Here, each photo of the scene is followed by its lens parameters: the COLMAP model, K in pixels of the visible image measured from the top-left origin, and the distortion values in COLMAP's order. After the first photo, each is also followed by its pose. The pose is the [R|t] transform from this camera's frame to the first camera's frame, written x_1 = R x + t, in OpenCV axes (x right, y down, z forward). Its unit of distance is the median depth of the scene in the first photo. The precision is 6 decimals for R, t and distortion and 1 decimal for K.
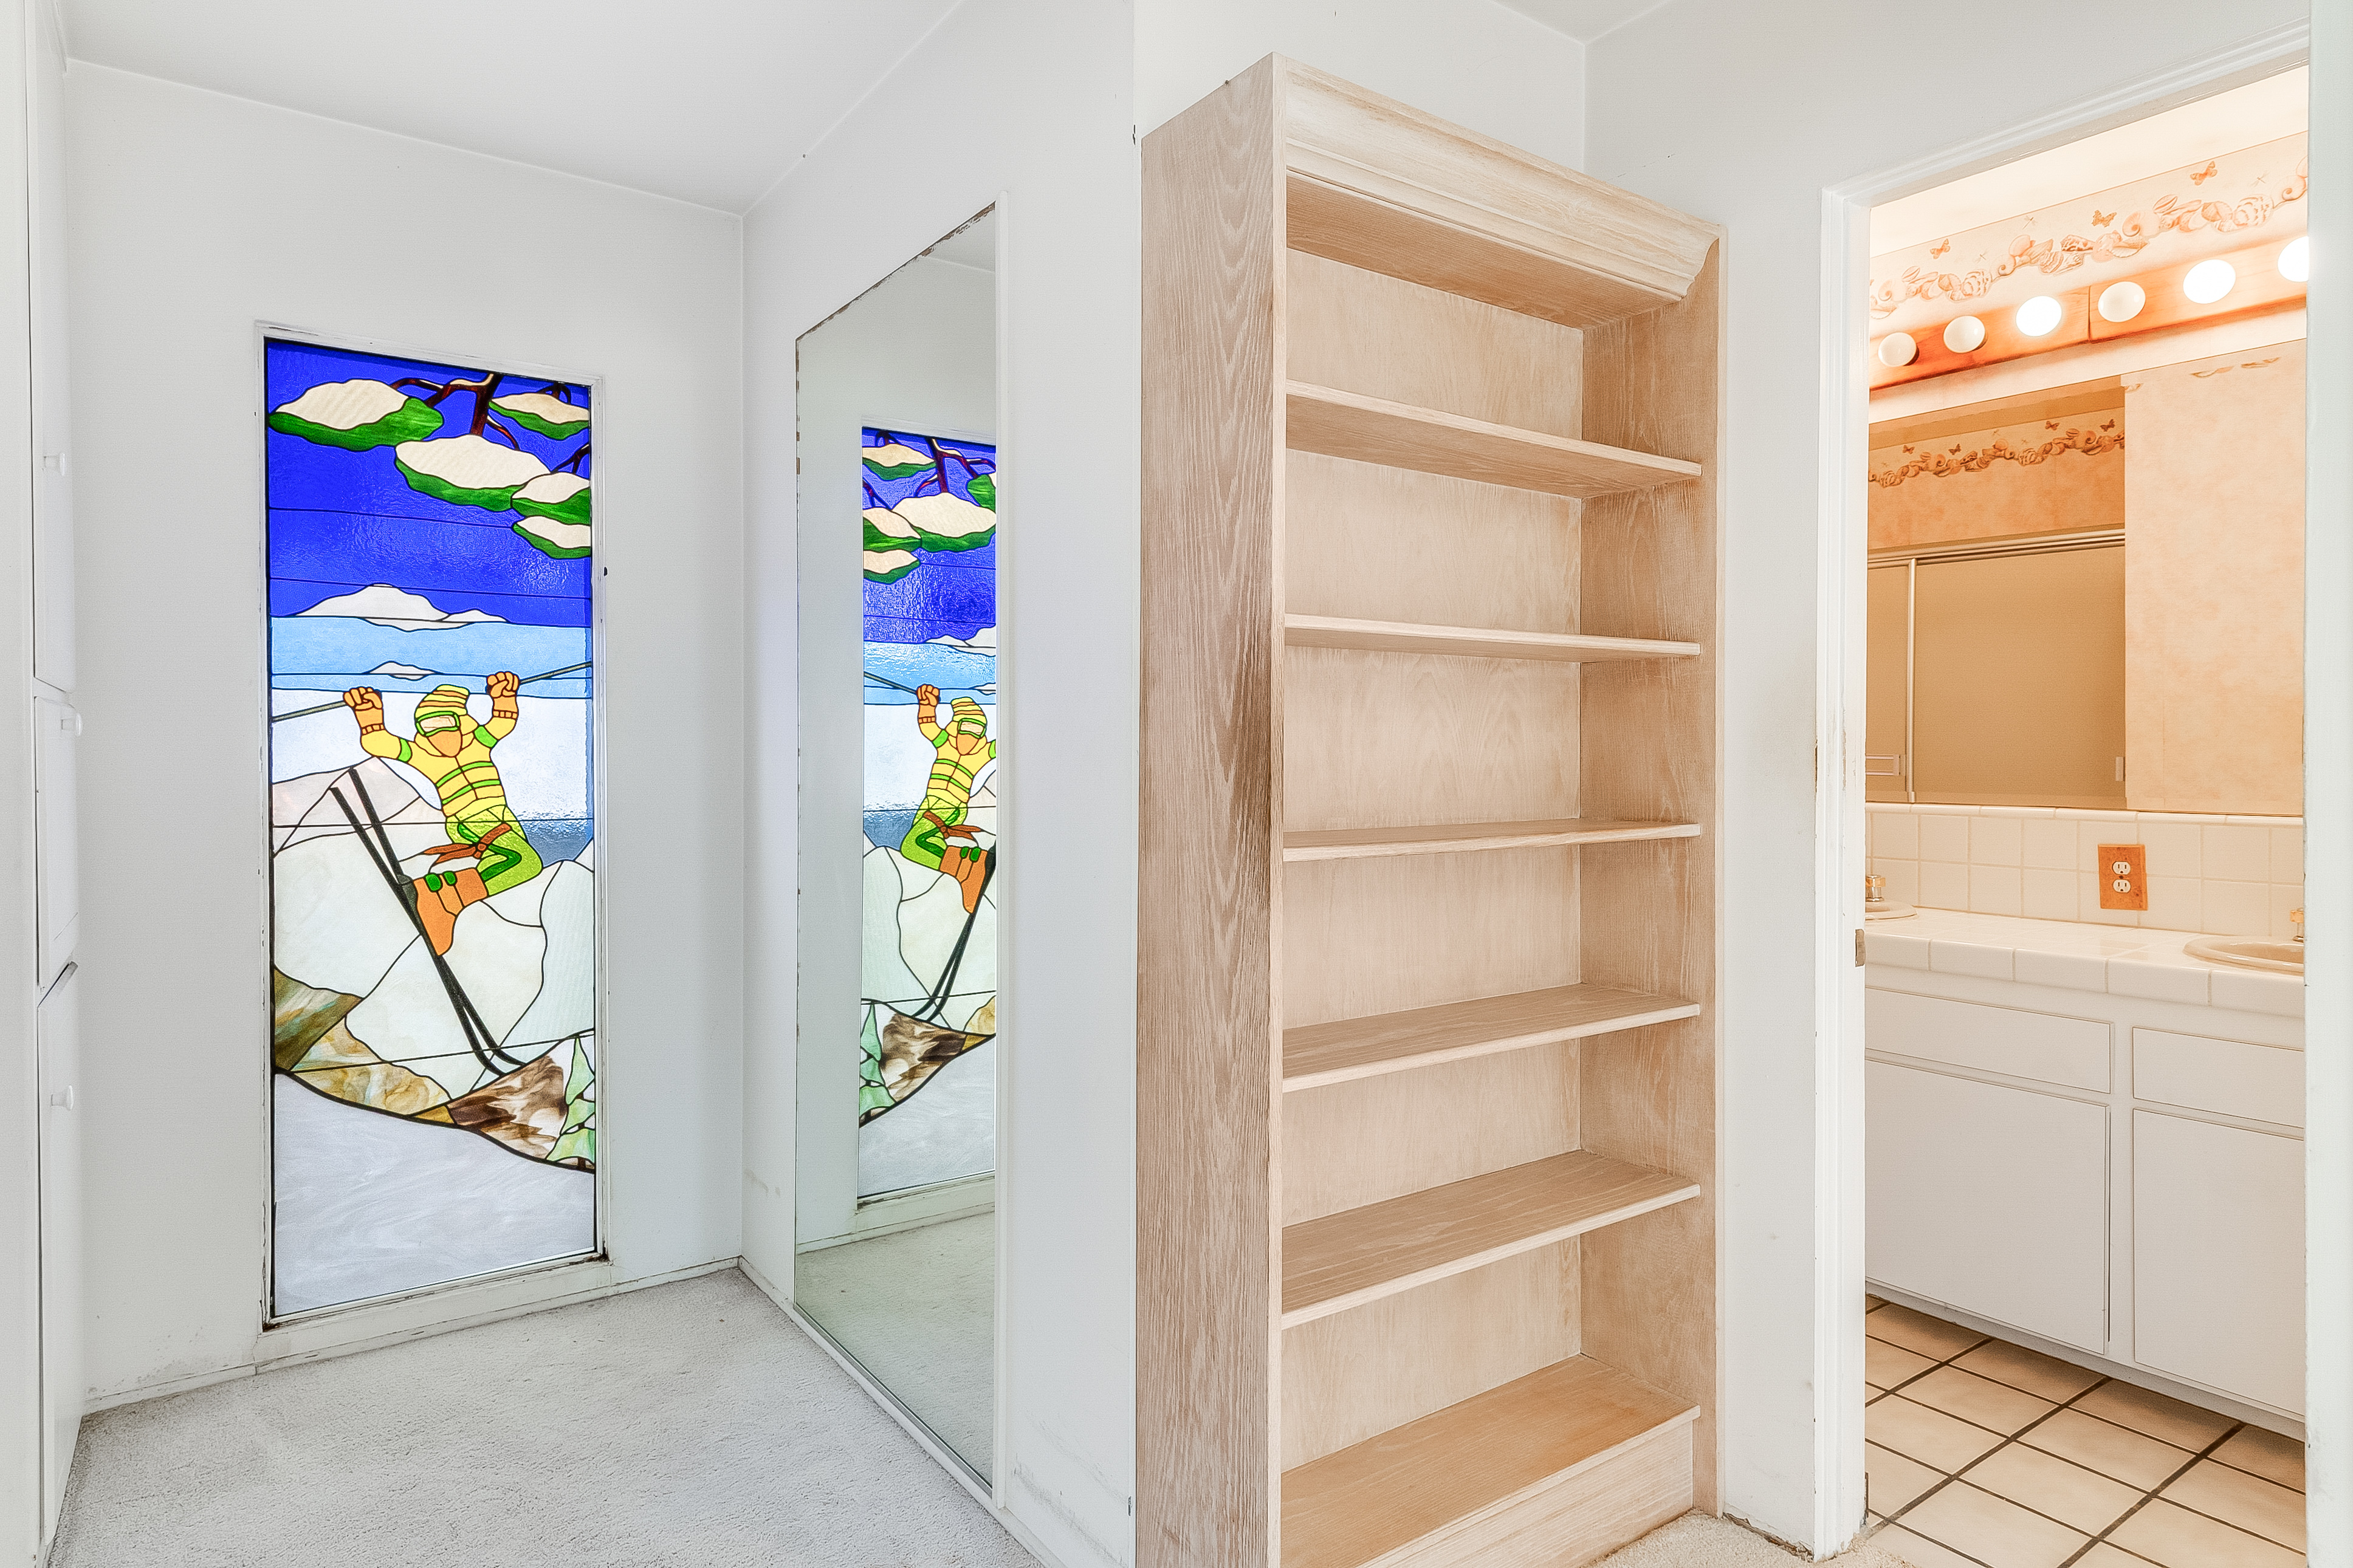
lens RADIAL K [[1354.9, 0, 1175.6], [0, 1354.9, 768.1], [0, 0, 1]] dist [-0.000163, -0.001105]
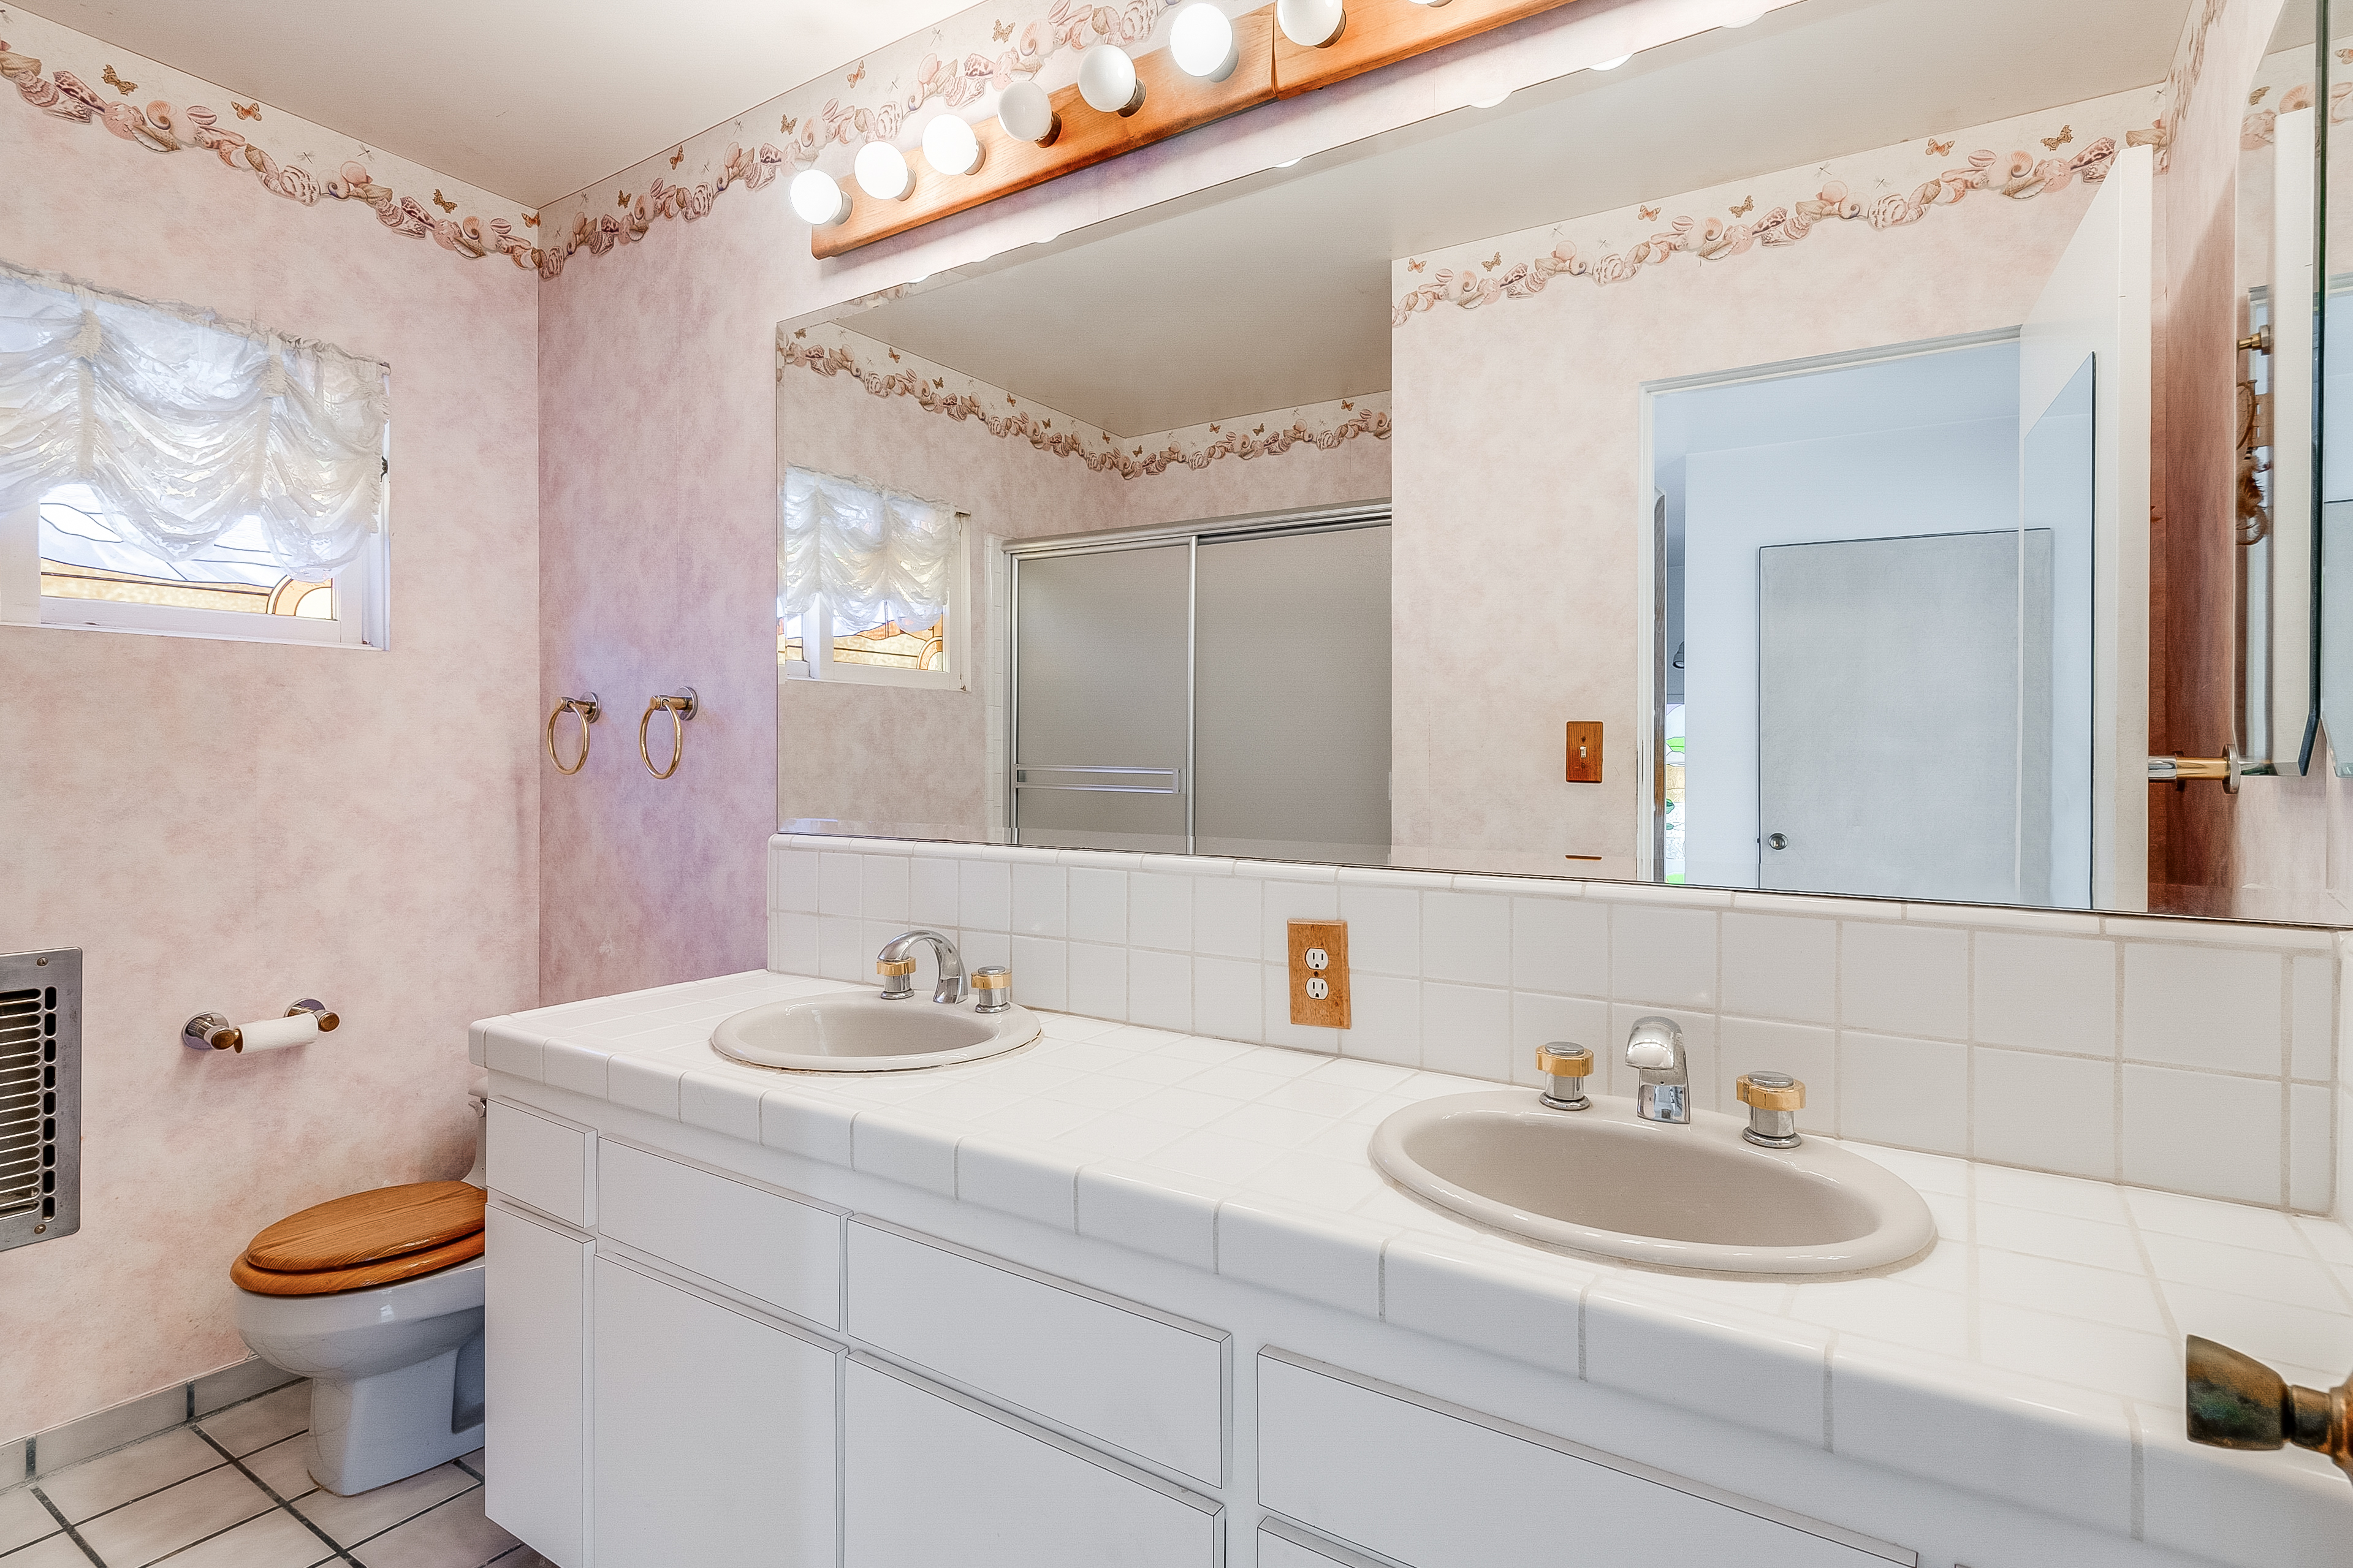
lens RADIAL K [[1186.4, 0, 1176.0], [0, 1186.4, 779.8], [0, 0, 1]] dist [0.025126, -0.000104]
pose [[0.933513, -0.001874, 0.358540, 0.403153], [0.000500, 0.999992, 0.003924, -0.008808], [-0.358544, -0.003484, 0.933506, 0.470614]]
